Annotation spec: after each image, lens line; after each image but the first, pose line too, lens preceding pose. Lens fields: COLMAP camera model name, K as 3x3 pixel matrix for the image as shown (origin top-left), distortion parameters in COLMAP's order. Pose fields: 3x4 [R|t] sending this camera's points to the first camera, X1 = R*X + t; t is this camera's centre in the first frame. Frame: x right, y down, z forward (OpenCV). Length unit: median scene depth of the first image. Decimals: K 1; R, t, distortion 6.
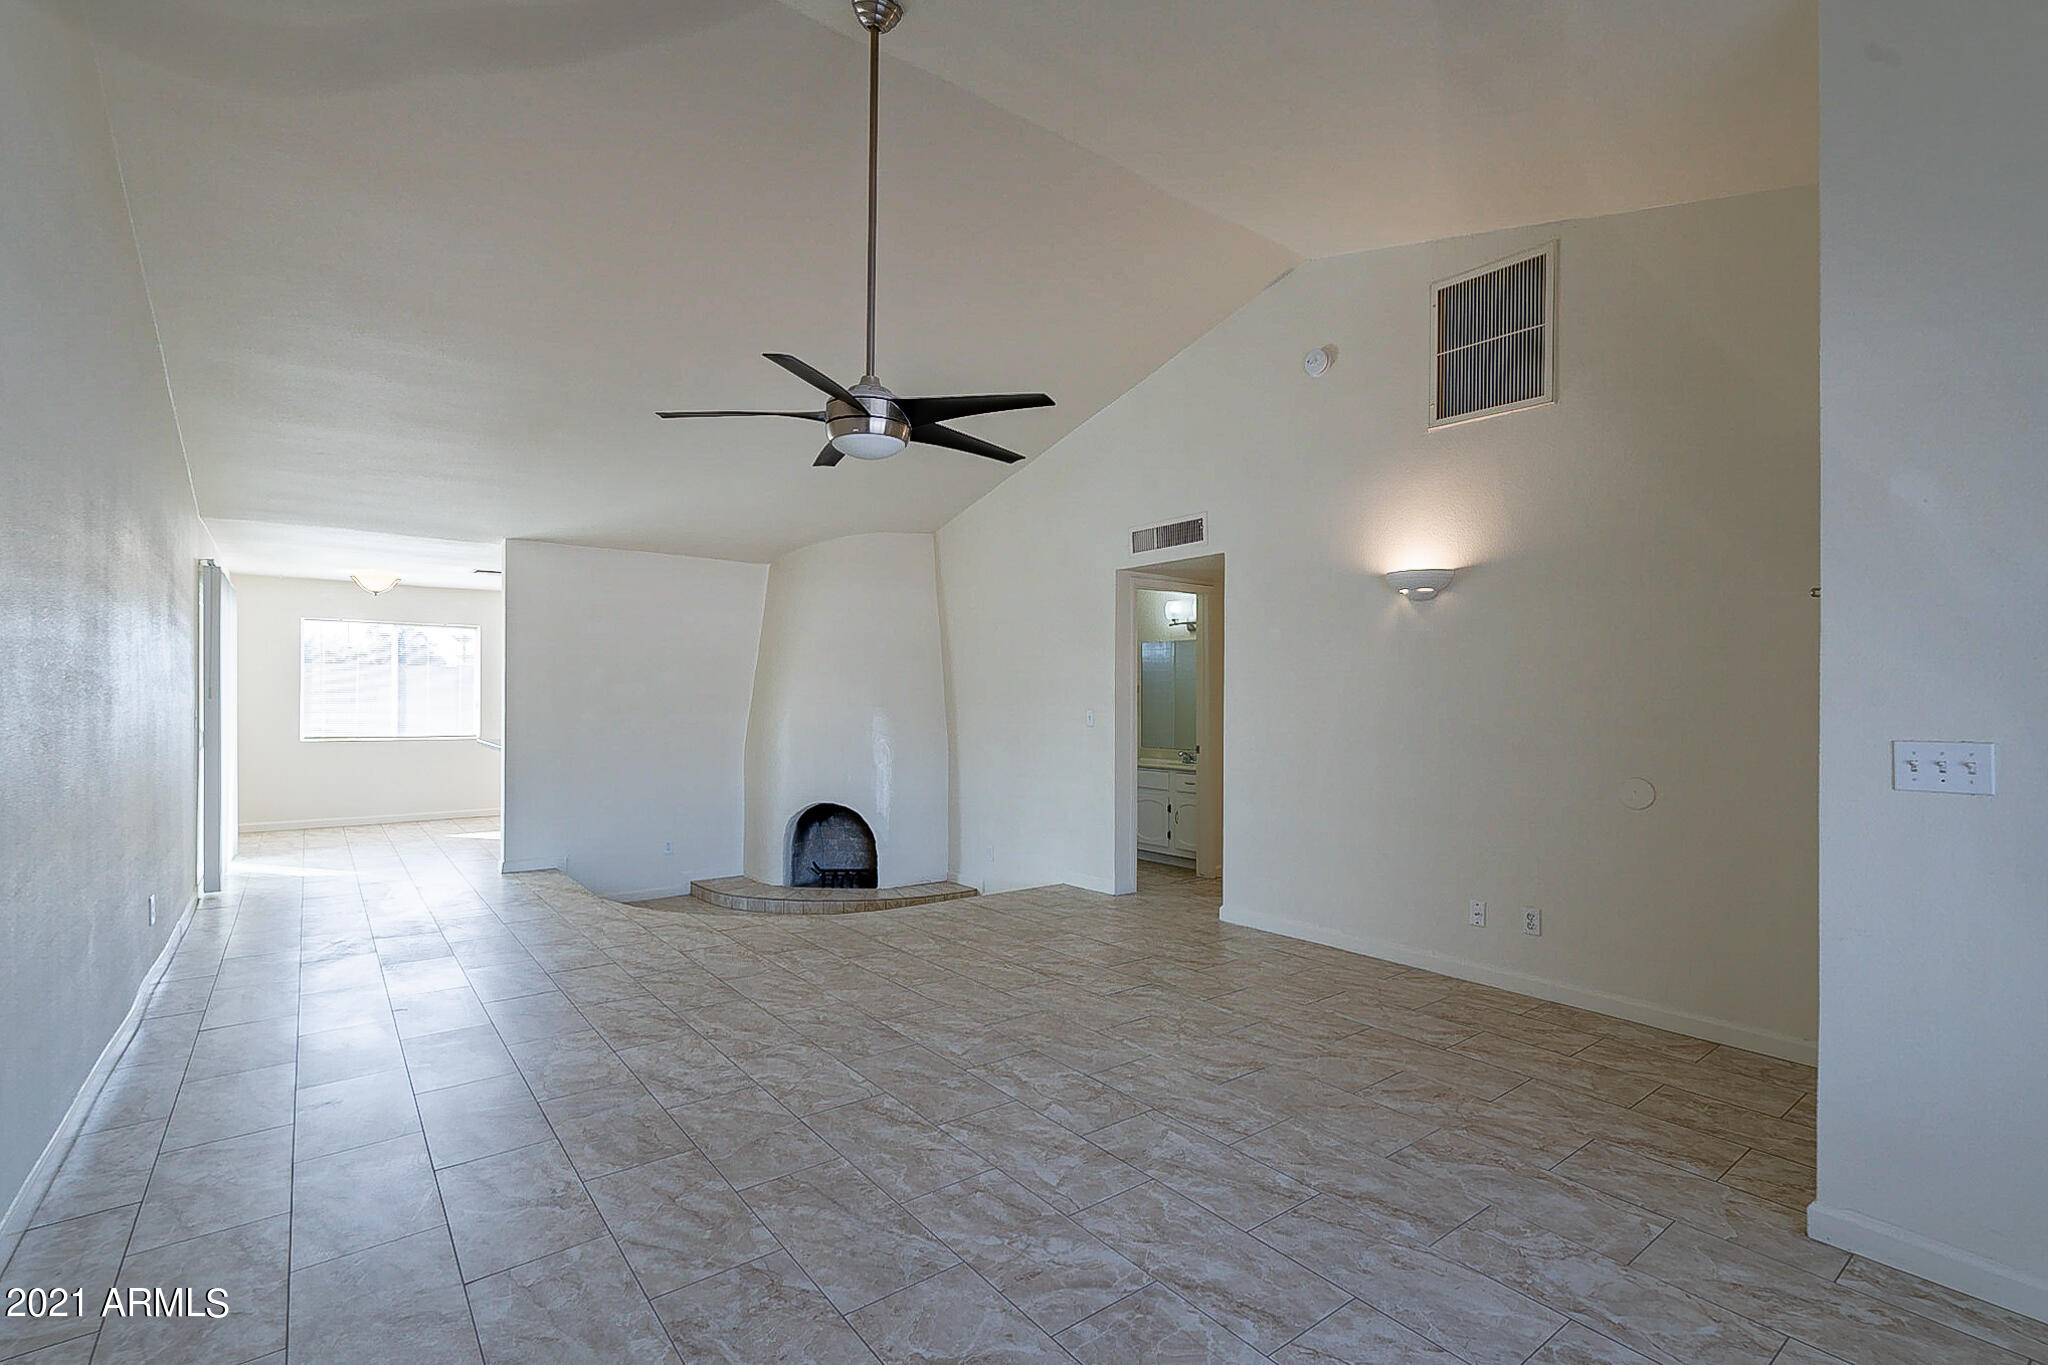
lens RADIAL K [[935.8, 0, 1026.5], [0, 935.8, 687.3], [0, 0, 1]] dist [-0.005012, 0.002350]
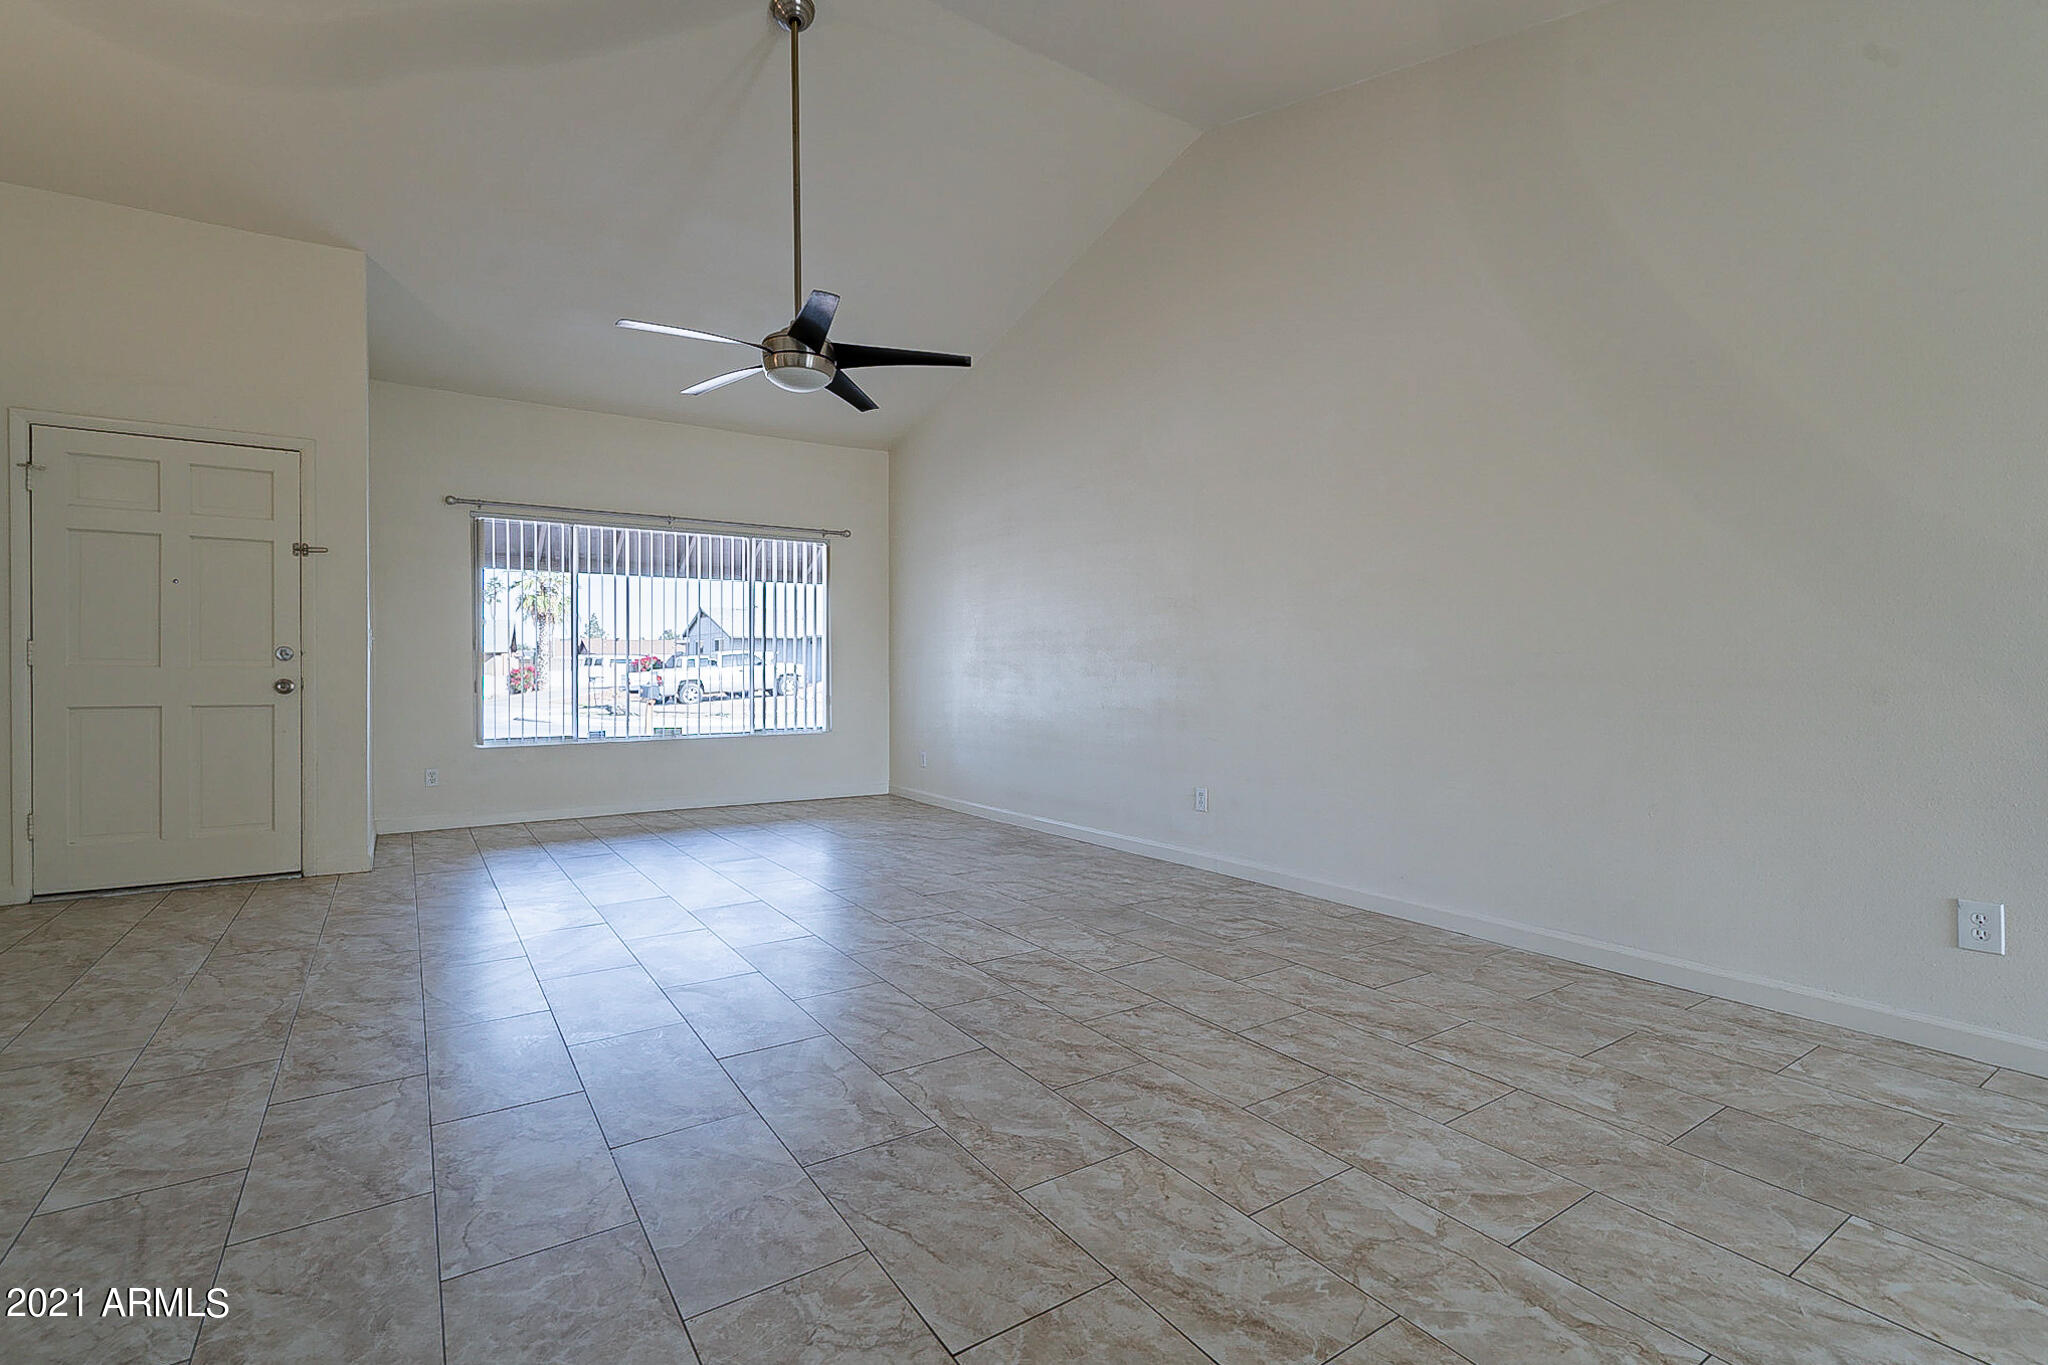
lens RADIAL K [[935.8, 0, 1007.6], [0, 935.8, 663.6], [0, 0, 1]] dist [-0.005012, 0.002350]
pose [[-0.996325, -0.001986, 0.085631, -0.408390], [-0.003422, 0.999856, -0.016632, 0.093335], [-0.085585, -0.016864, -0.996188, 1.657435]]
